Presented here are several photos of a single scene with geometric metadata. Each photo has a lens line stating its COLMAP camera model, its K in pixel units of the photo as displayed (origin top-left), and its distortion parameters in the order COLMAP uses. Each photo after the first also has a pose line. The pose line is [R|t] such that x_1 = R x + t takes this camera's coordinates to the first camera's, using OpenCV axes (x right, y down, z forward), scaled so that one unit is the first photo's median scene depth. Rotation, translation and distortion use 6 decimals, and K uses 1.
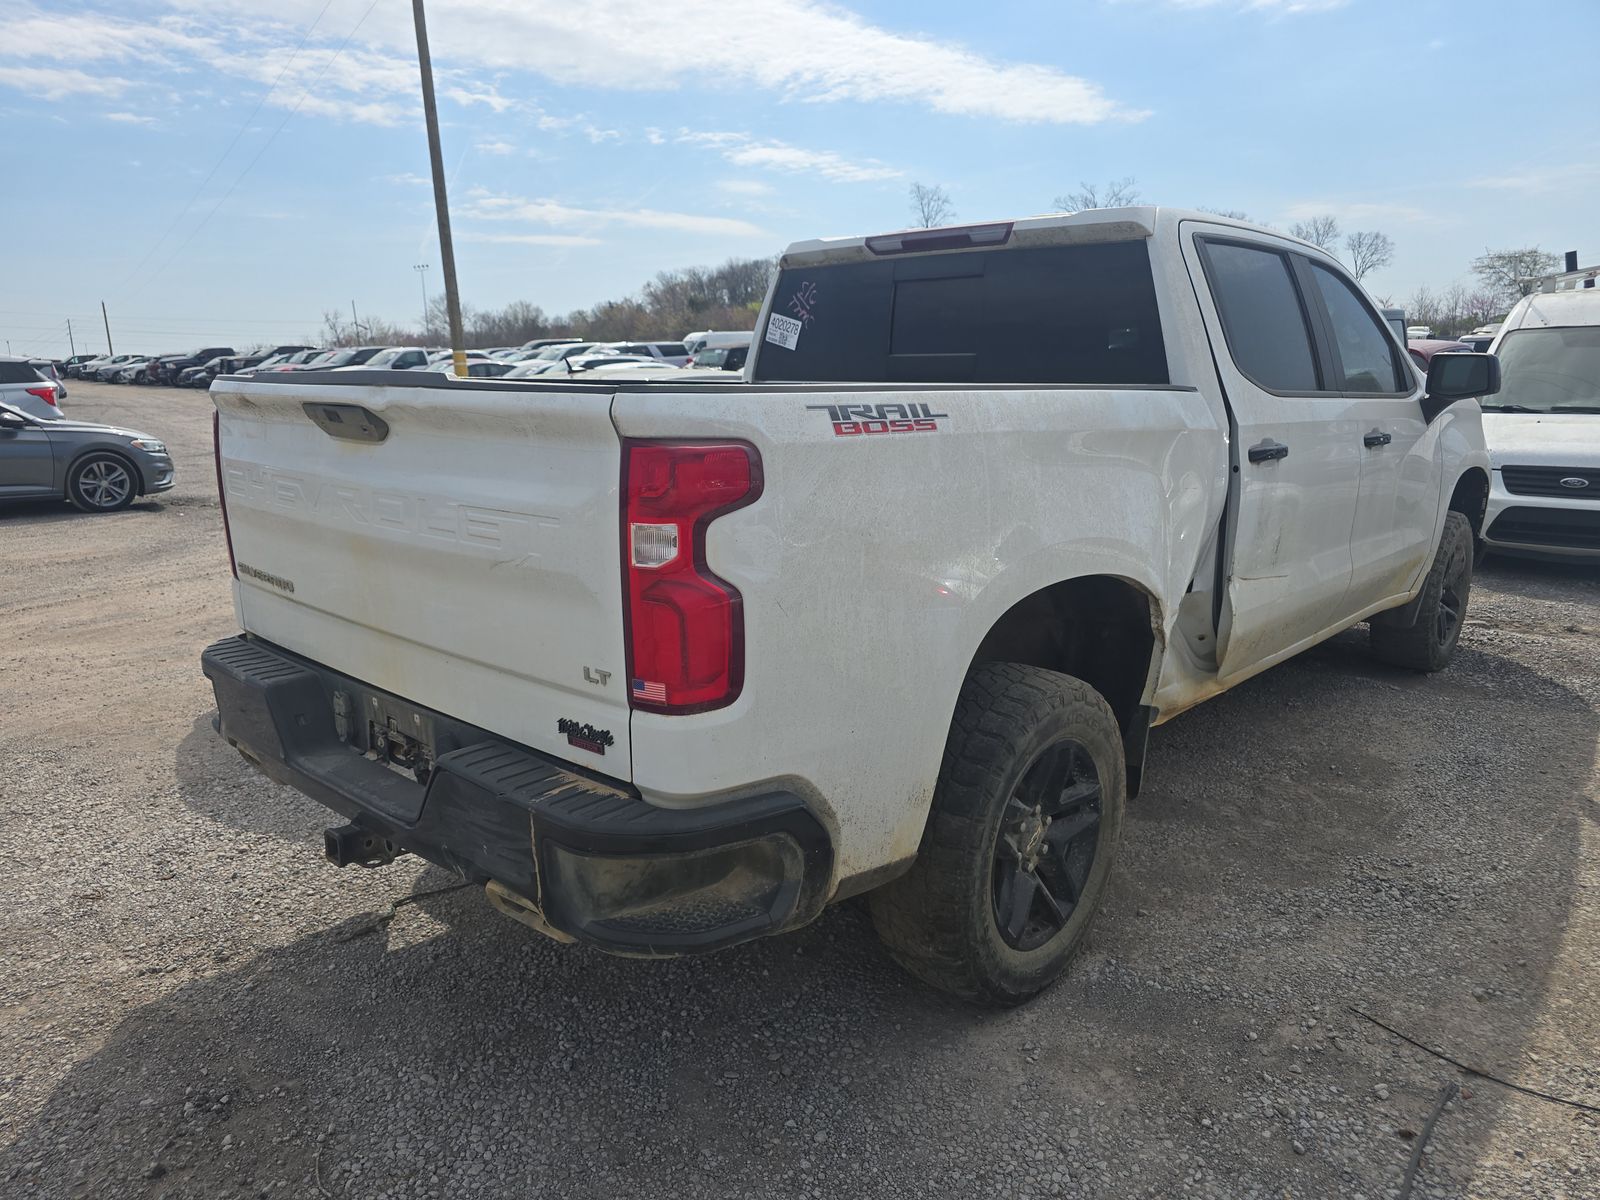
lens RADIAL K [[1073.1, 0, 802.9], [0, 1073.1, 609.1], [0, 0, 1]] dist [0.071636, -0.070174]
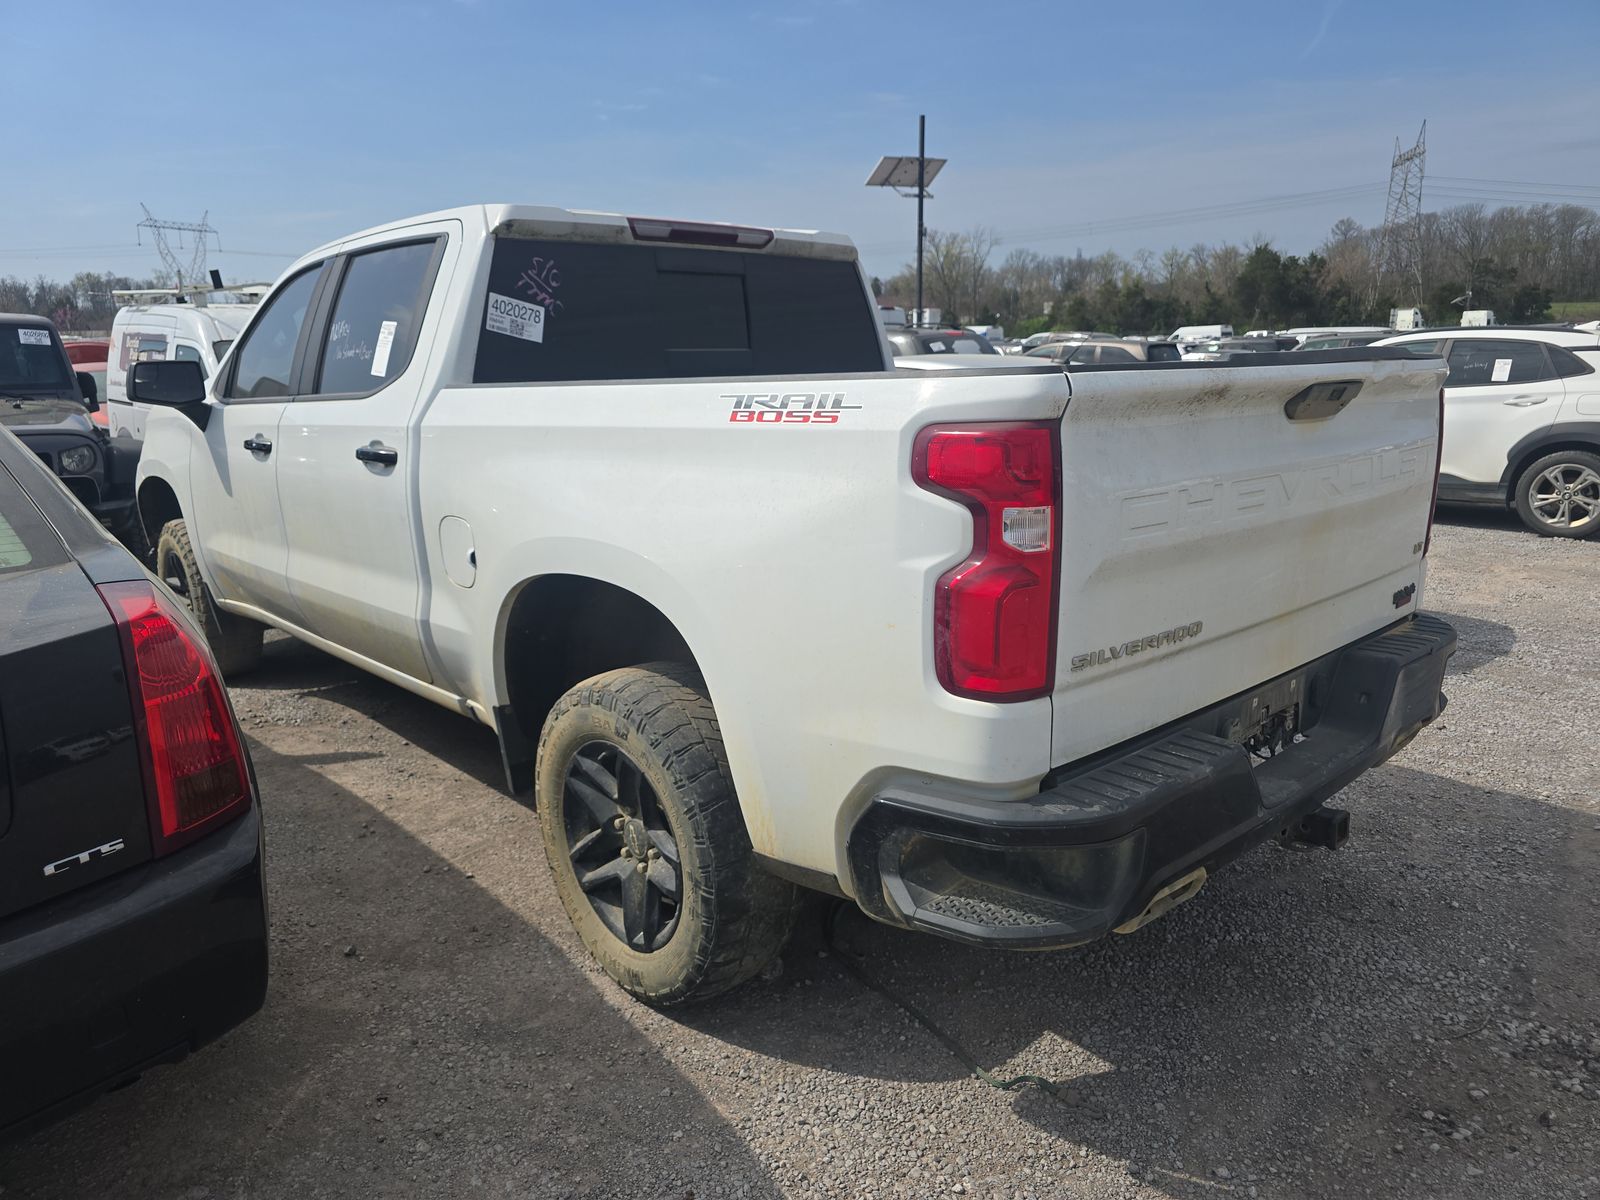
lens RADIAL K [[1094.0, 0, 816.1], [0, 1094.0, 602.1], [0, 0, 1]] dist [0.009201, 0.002835]
pose [[0.080565, -0.214685, 0.973355, -0.970498], [0.238348, 0.952348, 0.190324, -0.196639], [-0.967832, 0.216664, 0.127895, 0.891004]]
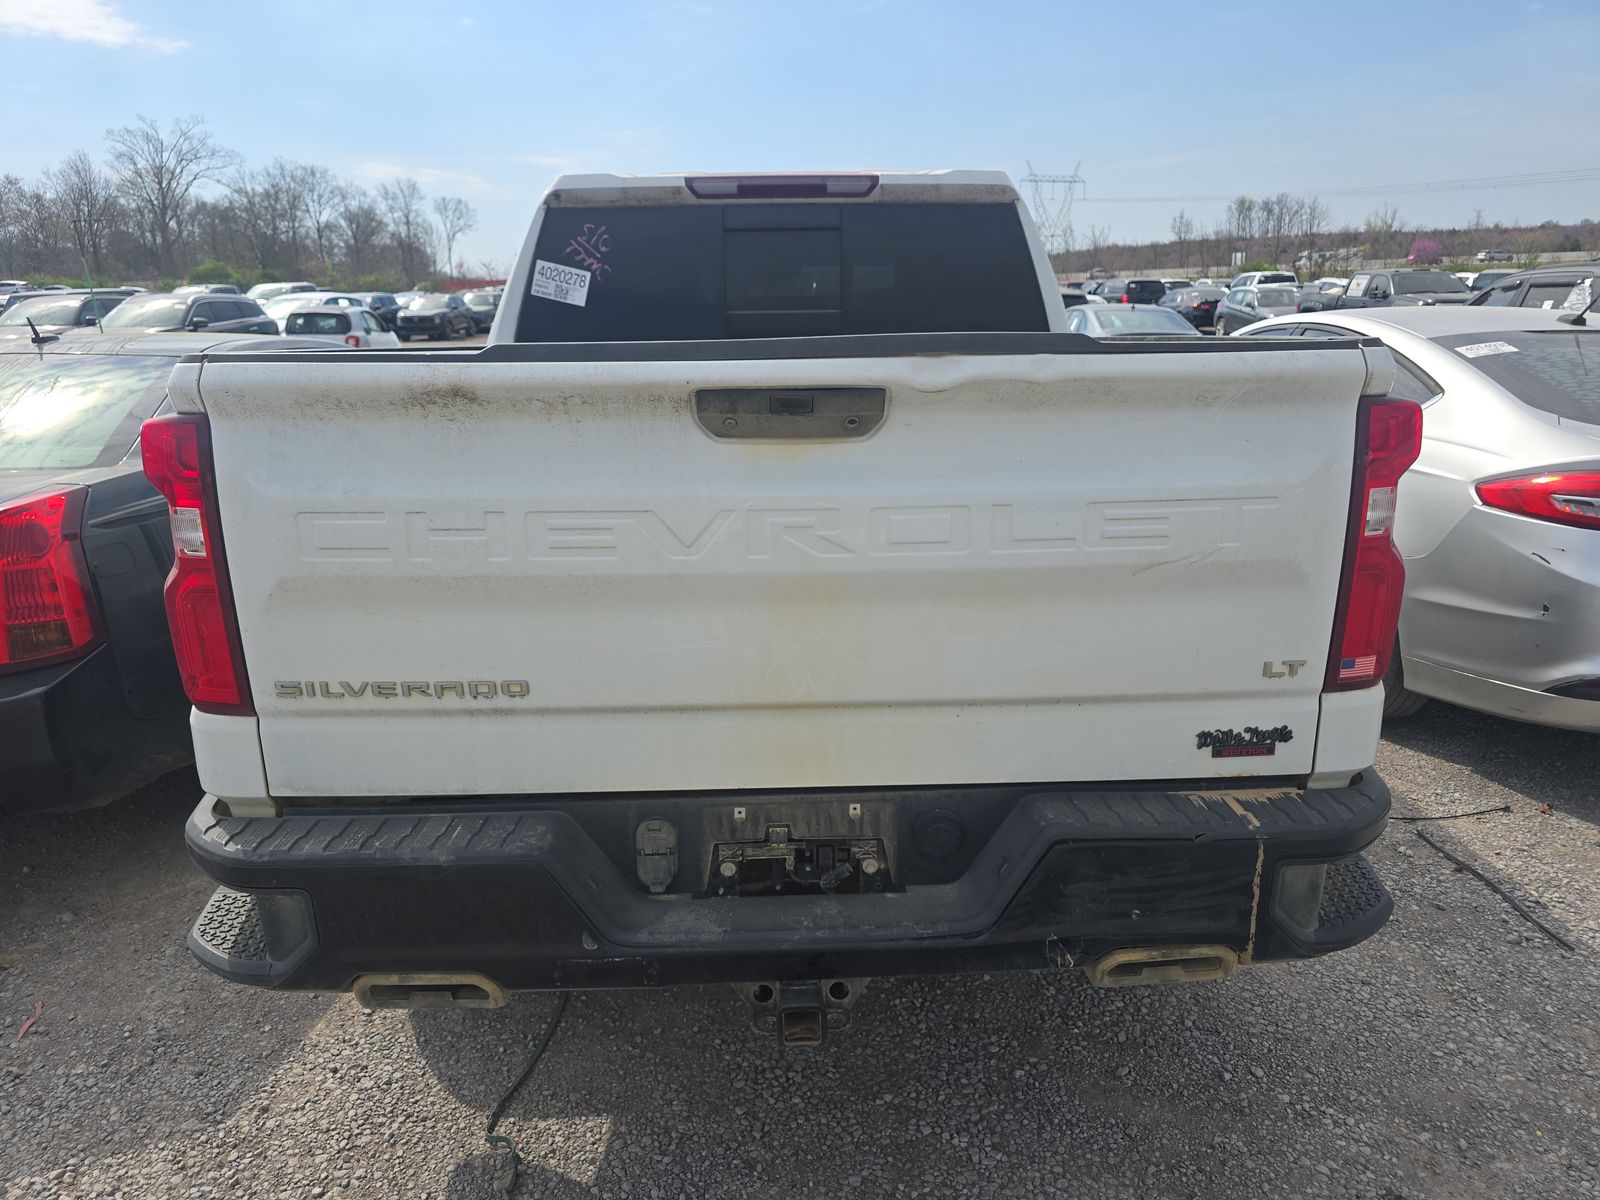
lens RADIAL K [[1088.1, 0, 808.2], [0, 1088.1, 605.0], [0, 0, 1]] dist [0.037260, -0.030171]
pose [[0.721047, -0.185184, 0.667681, -0.585845], [0.165608, 0.981754, 0.093448, -0.076376], [-0.672803, 0.043193, 0.738559, 0.322630]]
